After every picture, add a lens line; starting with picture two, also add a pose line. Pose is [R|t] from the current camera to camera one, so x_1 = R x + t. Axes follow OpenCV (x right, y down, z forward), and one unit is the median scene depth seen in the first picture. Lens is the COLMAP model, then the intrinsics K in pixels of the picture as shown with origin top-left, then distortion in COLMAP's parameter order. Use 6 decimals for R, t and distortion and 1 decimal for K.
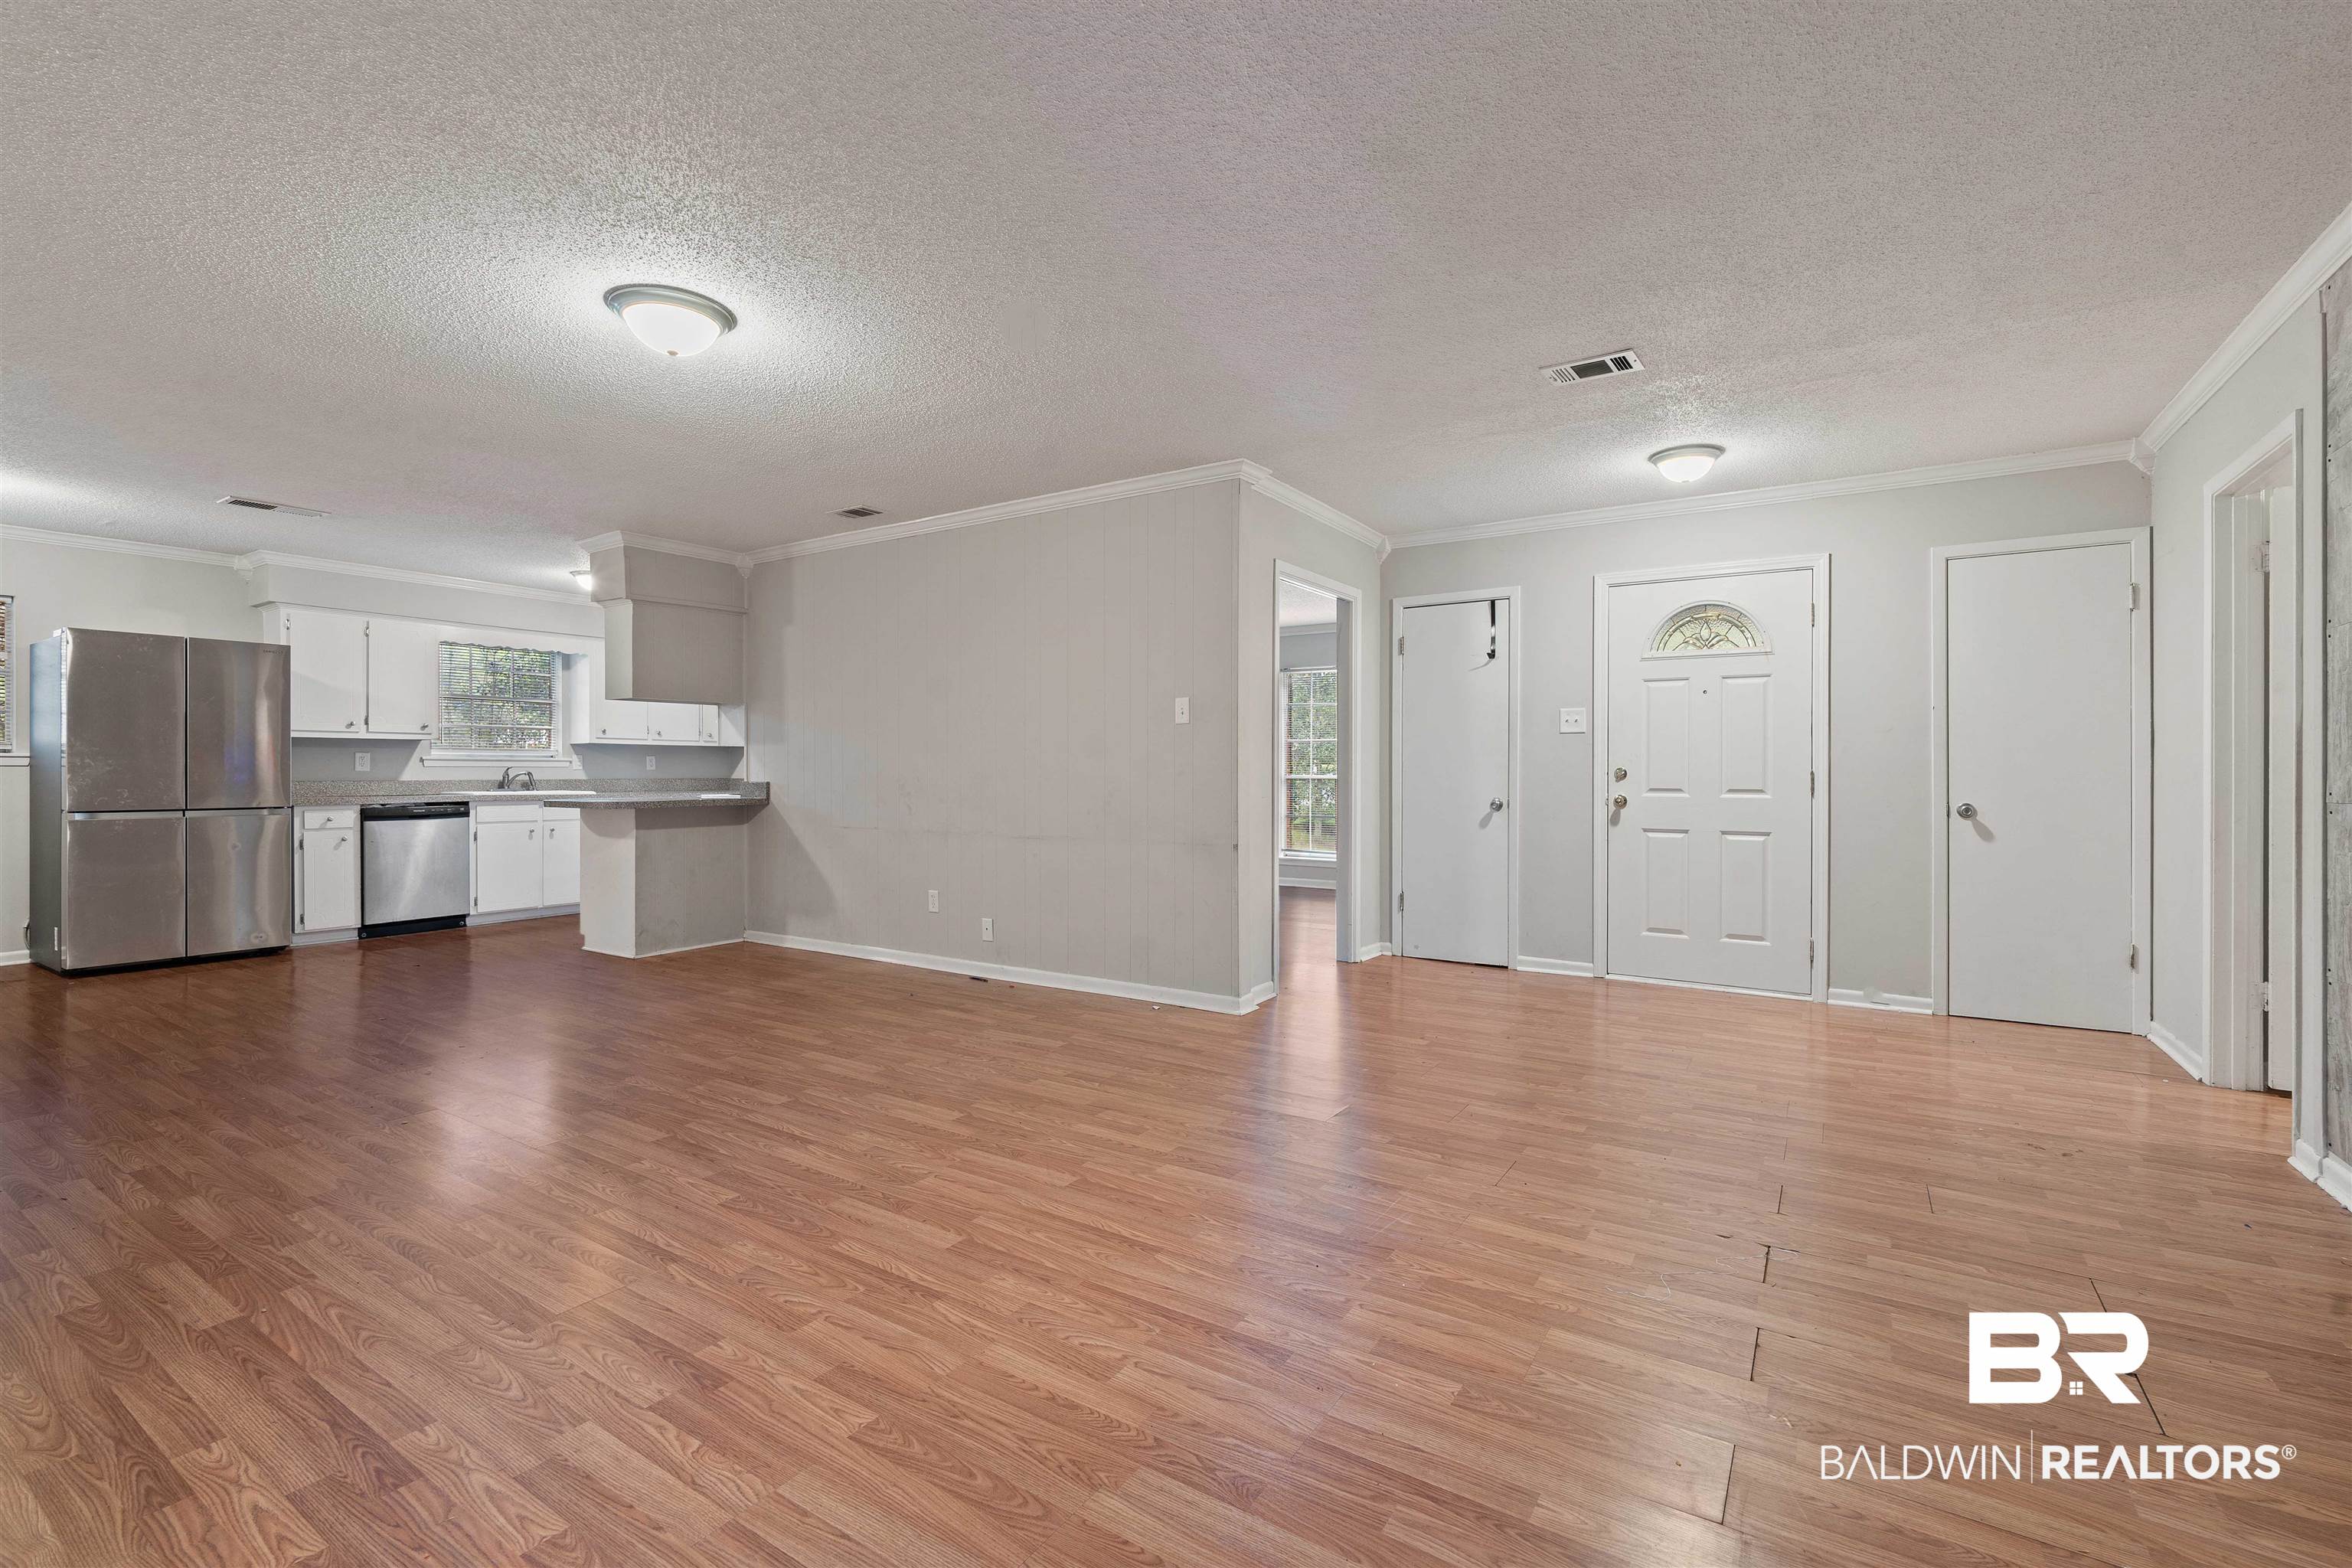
lens RADIAL K [[1016.4, 0, 1187.5], [0, 1016.4, 781.9], [0, 0, 1]] dist [-0.002530, 0.000635]
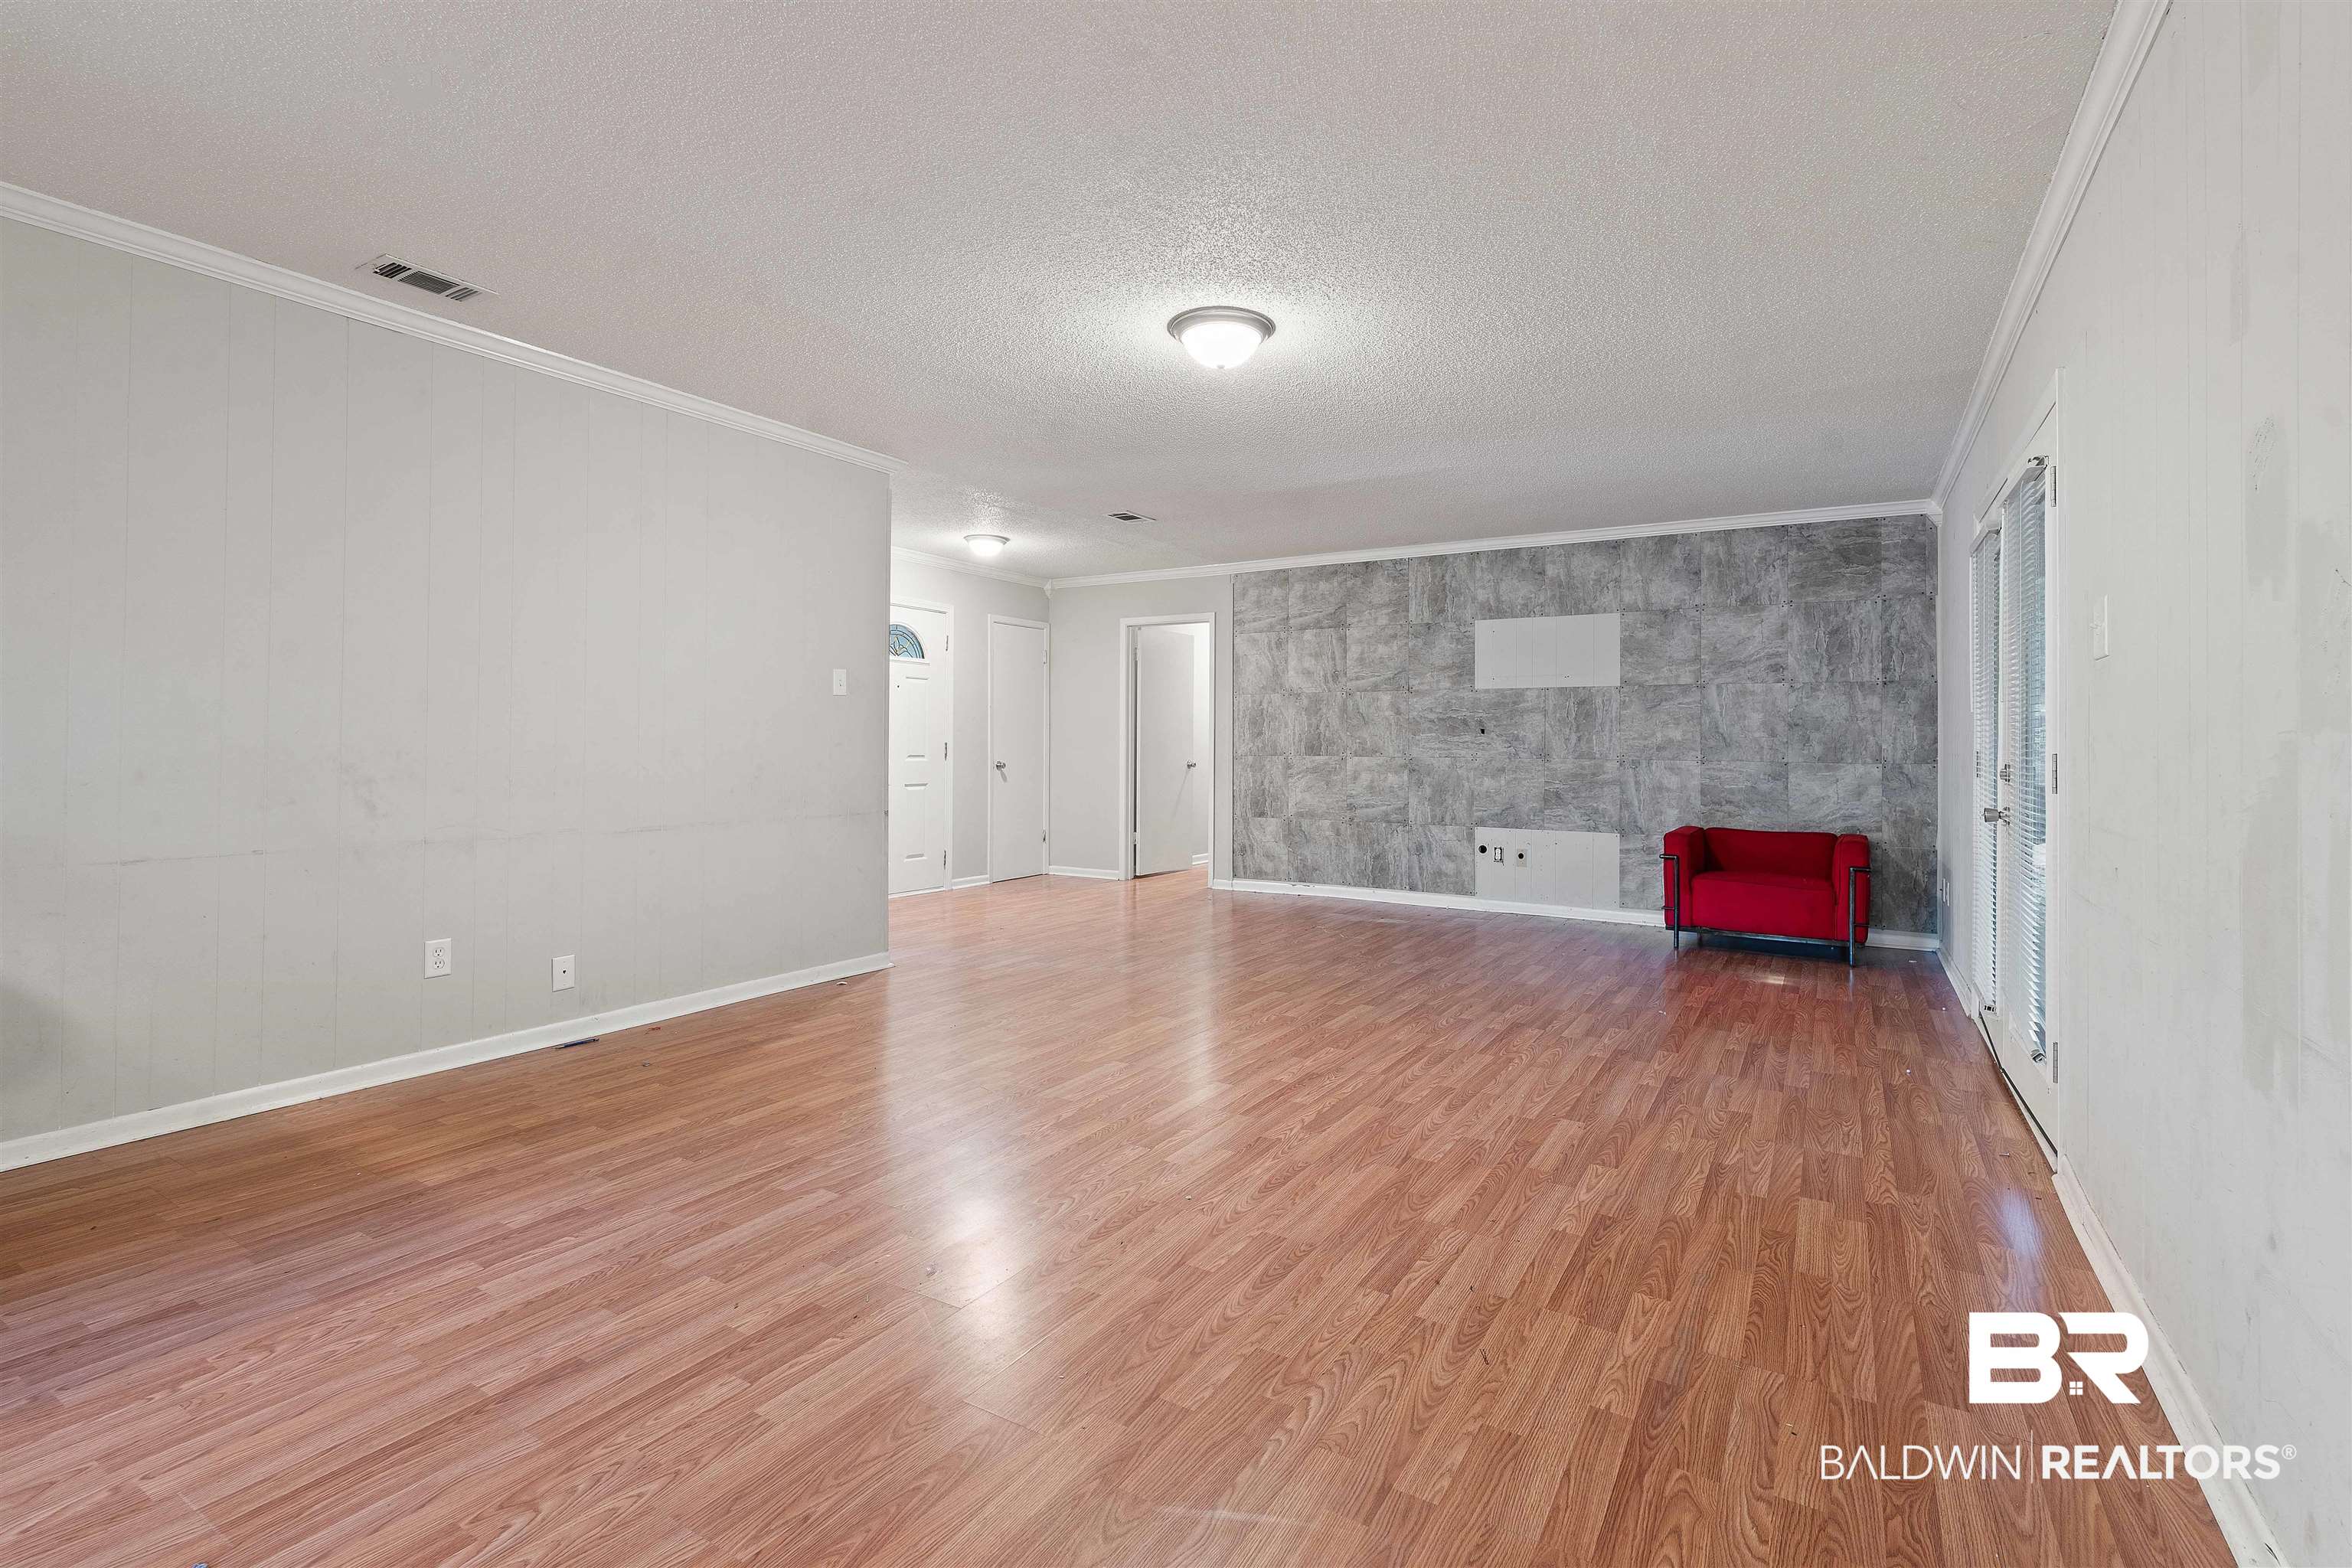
lens RADIAL K [[1056.1, 0, 1195.2], [0, 1056.1, 766.5], [0, 0, 1]] dist [0.000046, 0.000510]
pose [[-0.026020, -0.021651, 0.999427, -1.418011], [0.004010, 0.999755, 0.021762, -0.011724], [-0.999653, 0.004574, -0.025927, 0.913027]]
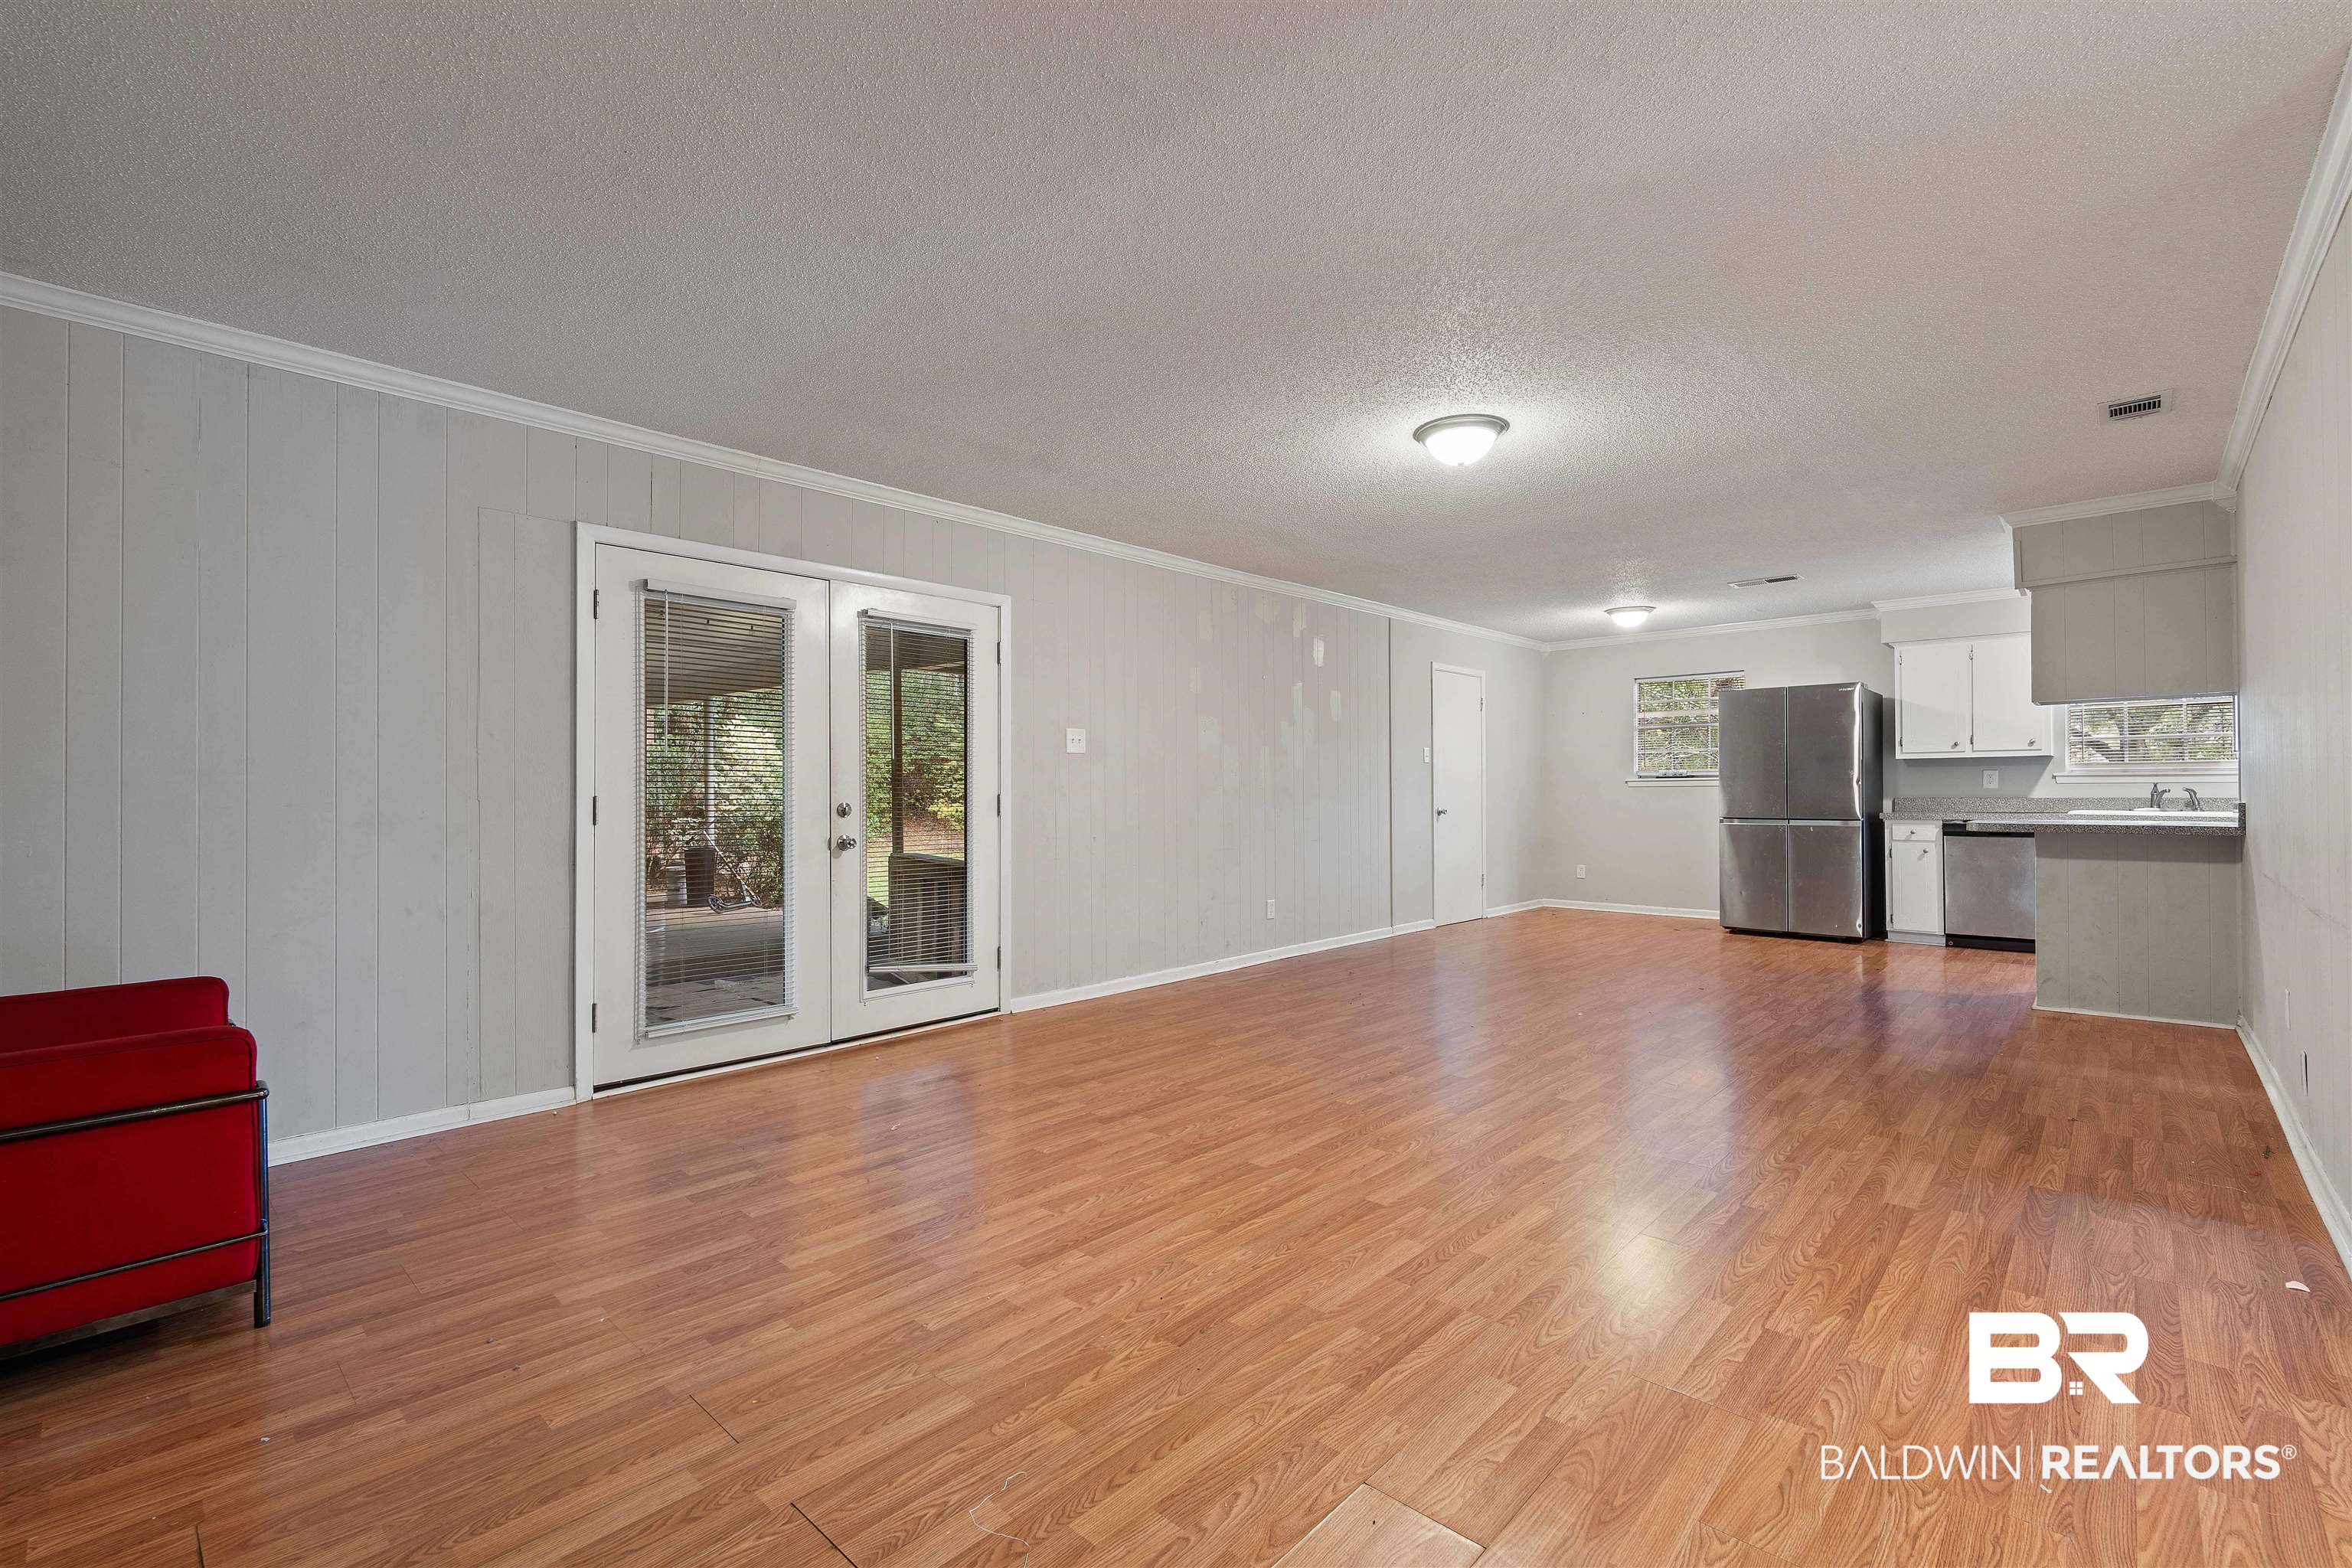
lens RADIAL K [[1016.4, 0, 1187.5], [0, 1016.4, 781.9], [0, 0, 1]] dist [-0.002530, 0.000635]
pose [[-0.171593, -0.009746, -0.985120, 0.693674], [-0.006505, 0.999940, -0.008759, -0.005875], [0.985147, 0.004905, -0.171646, 0.758999]]
